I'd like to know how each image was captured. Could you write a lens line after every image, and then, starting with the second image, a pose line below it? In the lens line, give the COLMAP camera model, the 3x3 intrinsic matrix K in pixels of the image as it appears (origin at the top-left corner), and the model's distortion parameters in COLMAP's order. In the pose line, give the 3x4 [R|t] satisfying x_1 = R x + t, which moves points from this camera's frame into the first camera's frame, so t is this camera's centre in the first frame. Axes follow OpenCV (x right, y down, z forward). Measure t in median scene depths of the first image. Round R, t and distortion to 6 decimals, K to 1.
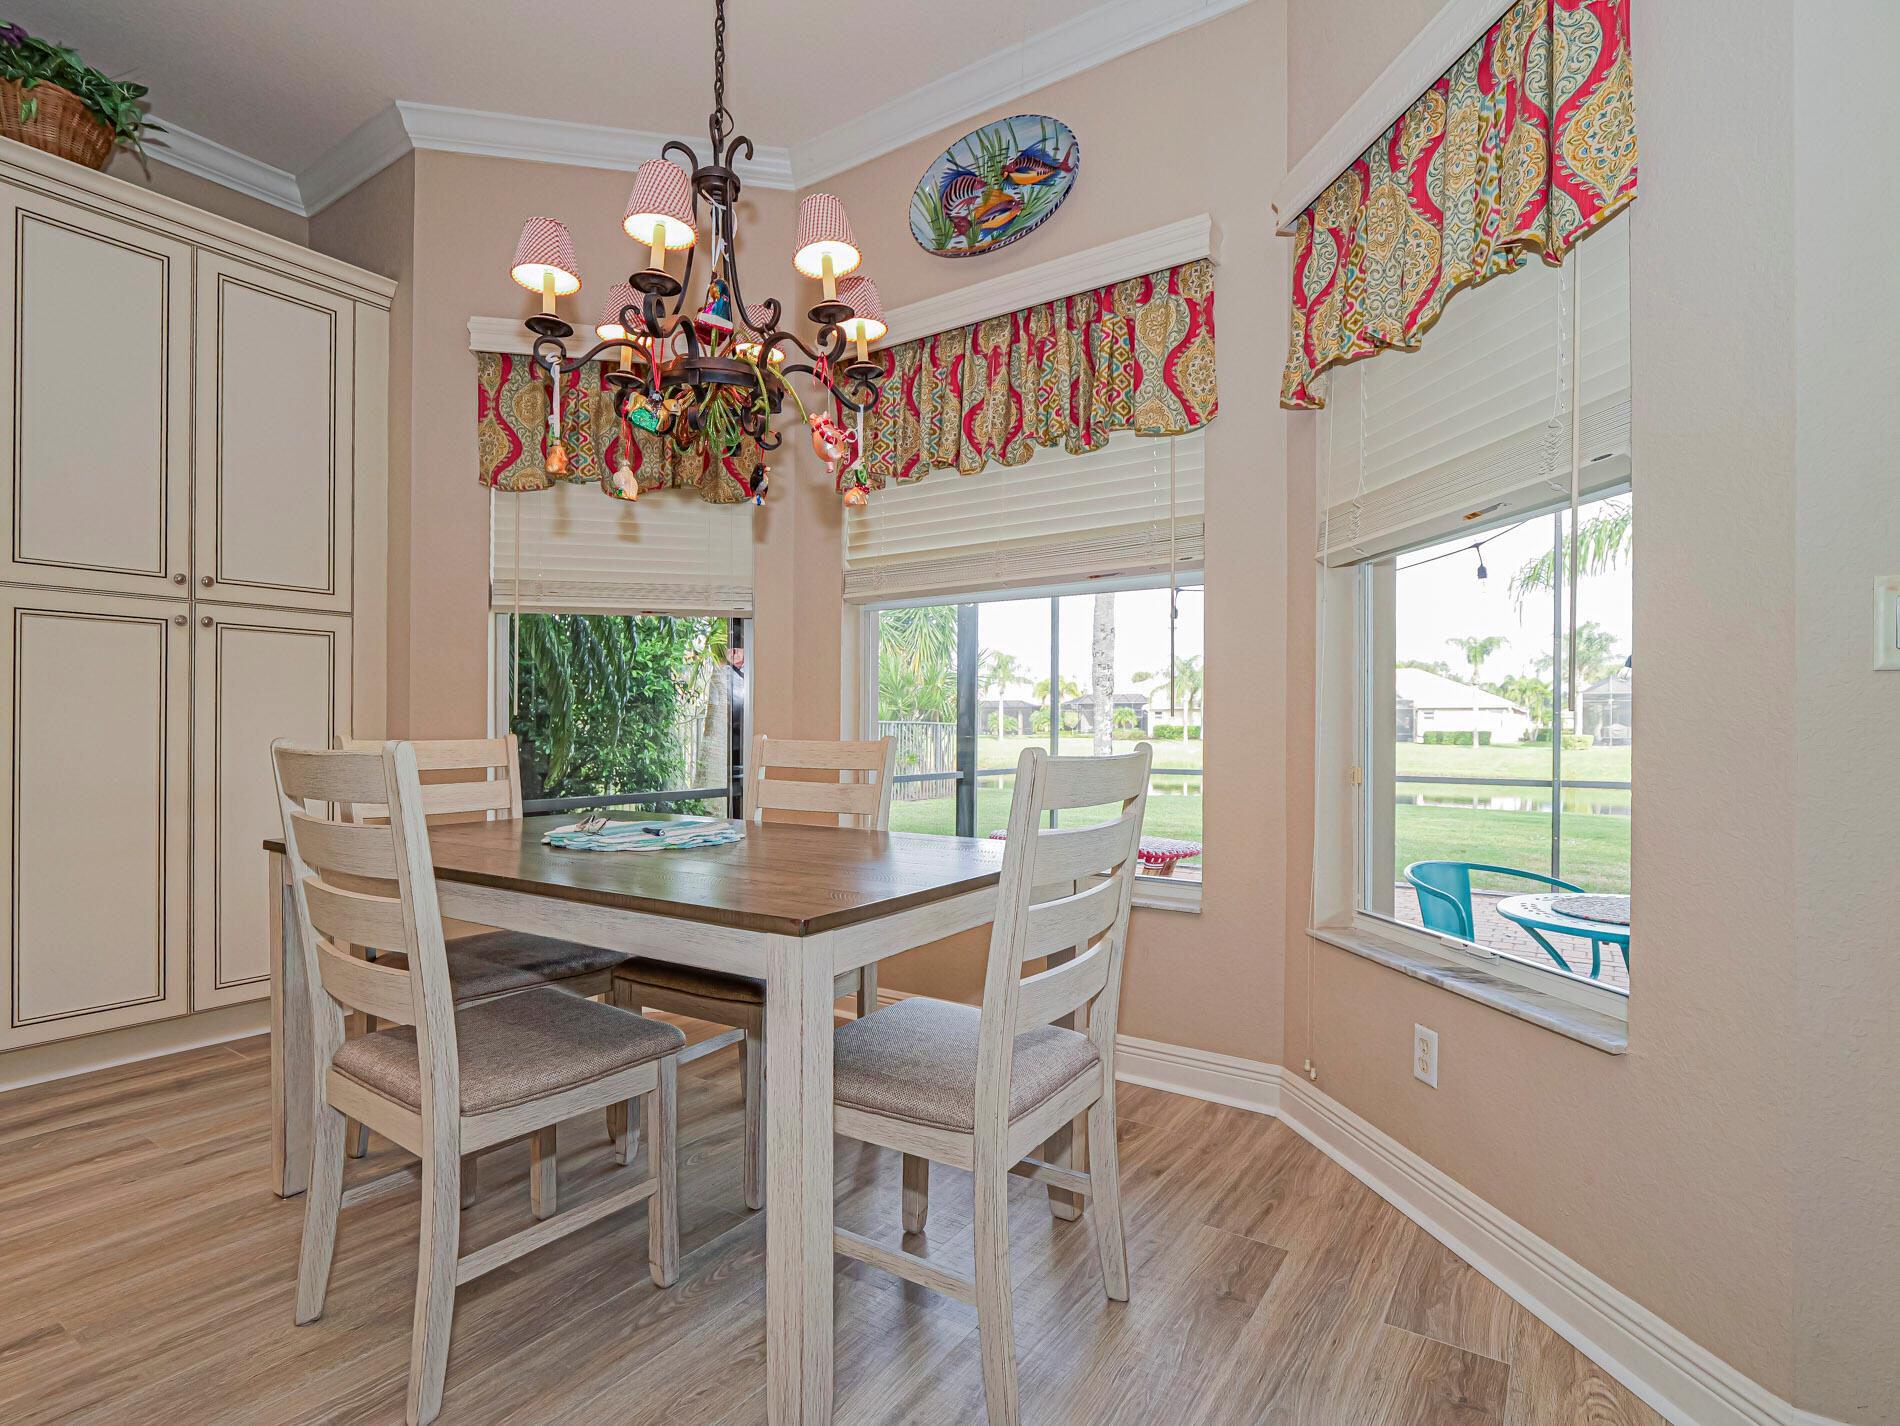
lens RADIAL K [[948.5, 0, 955.2], [0, 948.5, 725.2], [0, 0, 1]] dist [-0.008109, -0.001211]
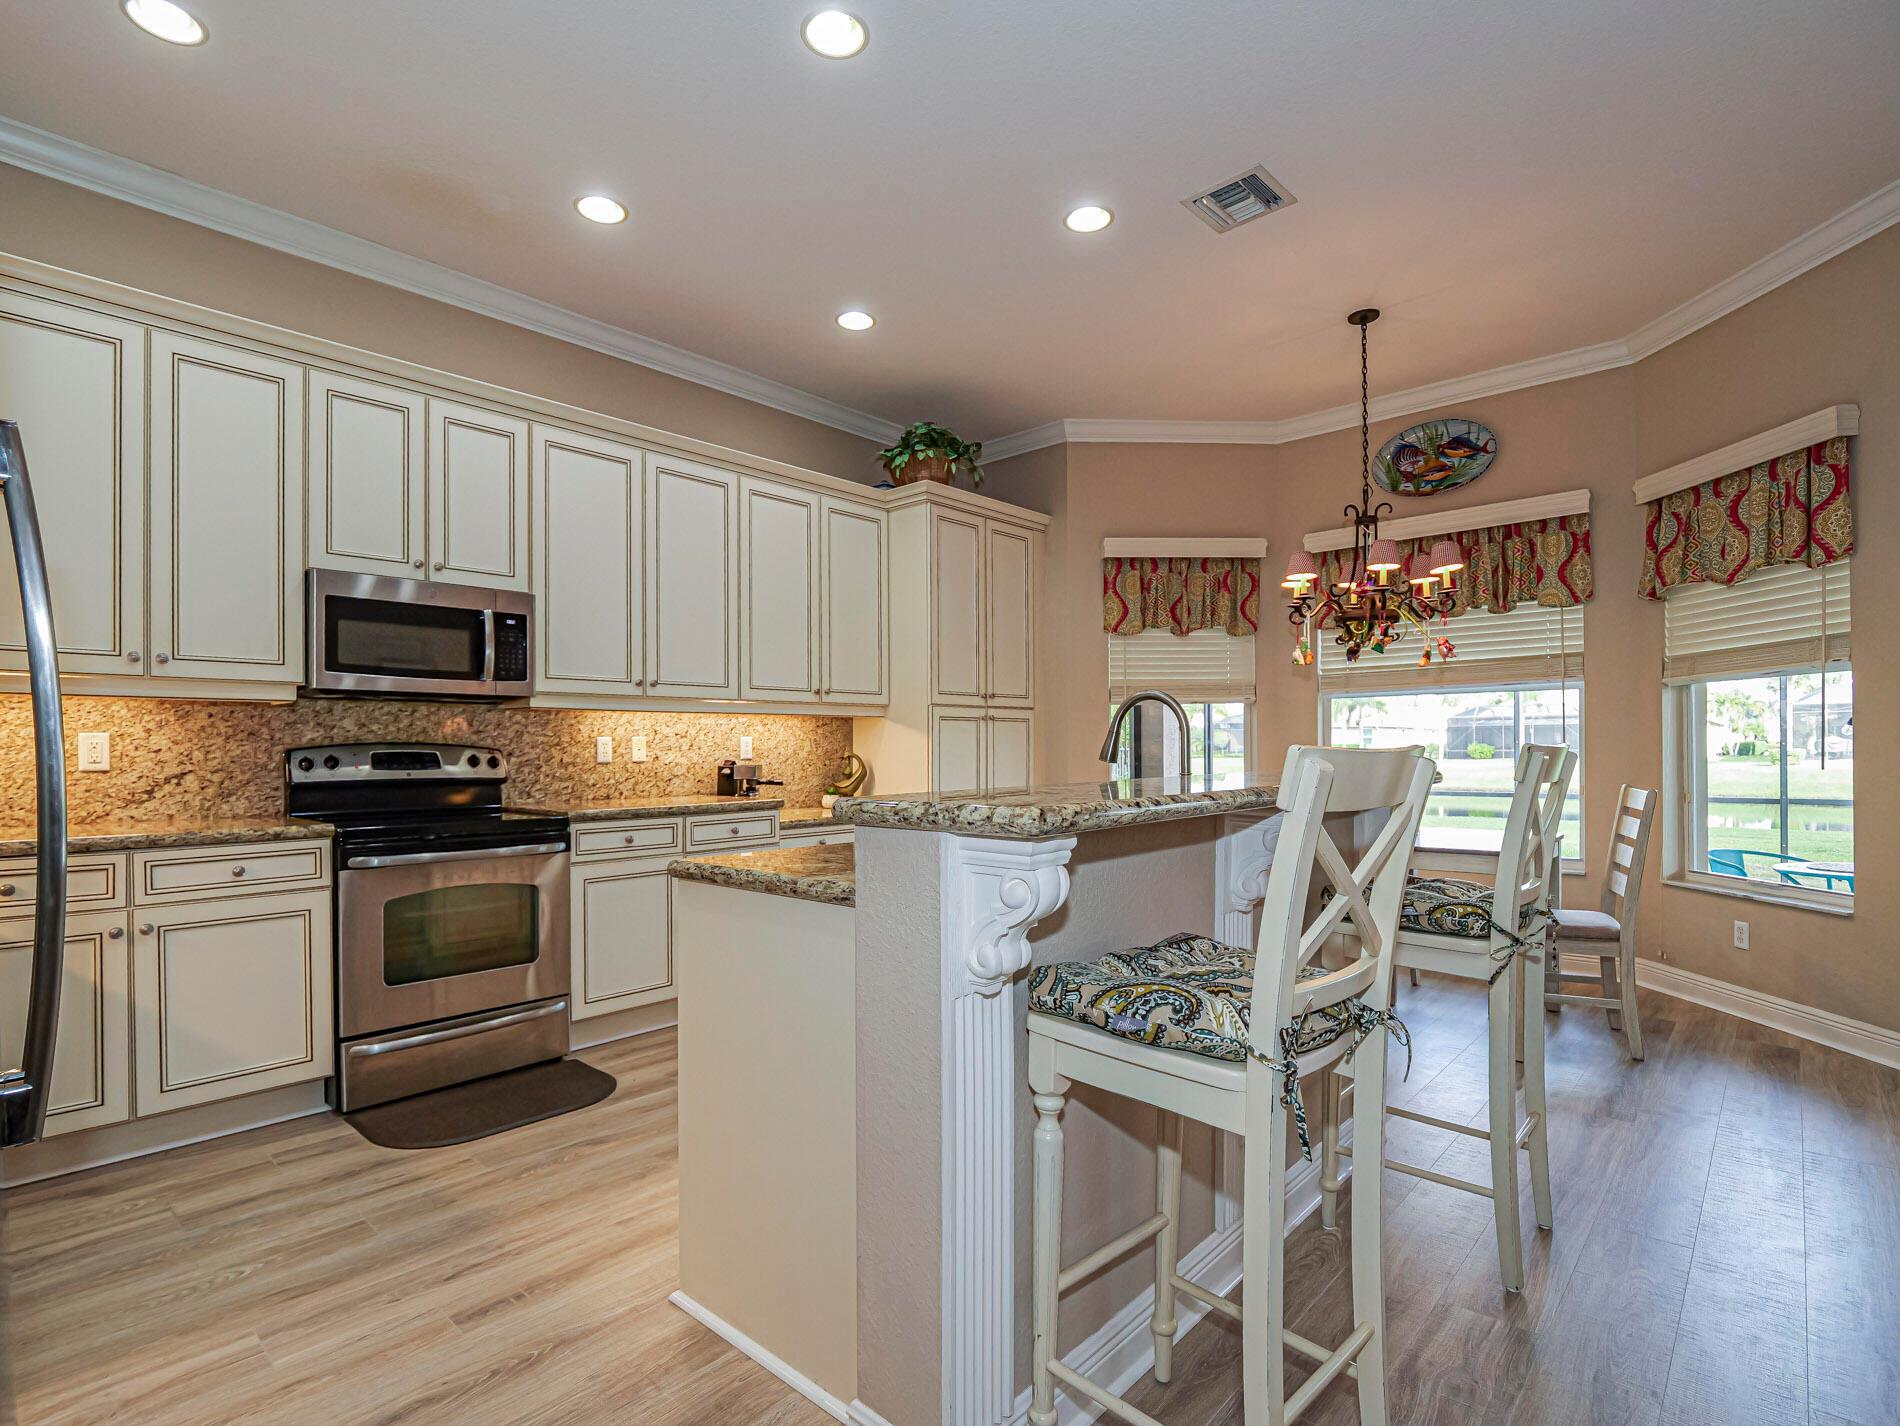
lens RADIAL K [[947.9, 0, 944.6], [0, 947.9, 746.0], [0, 0, 1]] dist [-0.005102, -0.000935]
pose [[0.989339, -0.013697, -0.144988, -0.659389], [0.013528, 0.999906, -0.002153, -0.055419], [0.145003, 0.000169, 0.989431, -0.922798]]
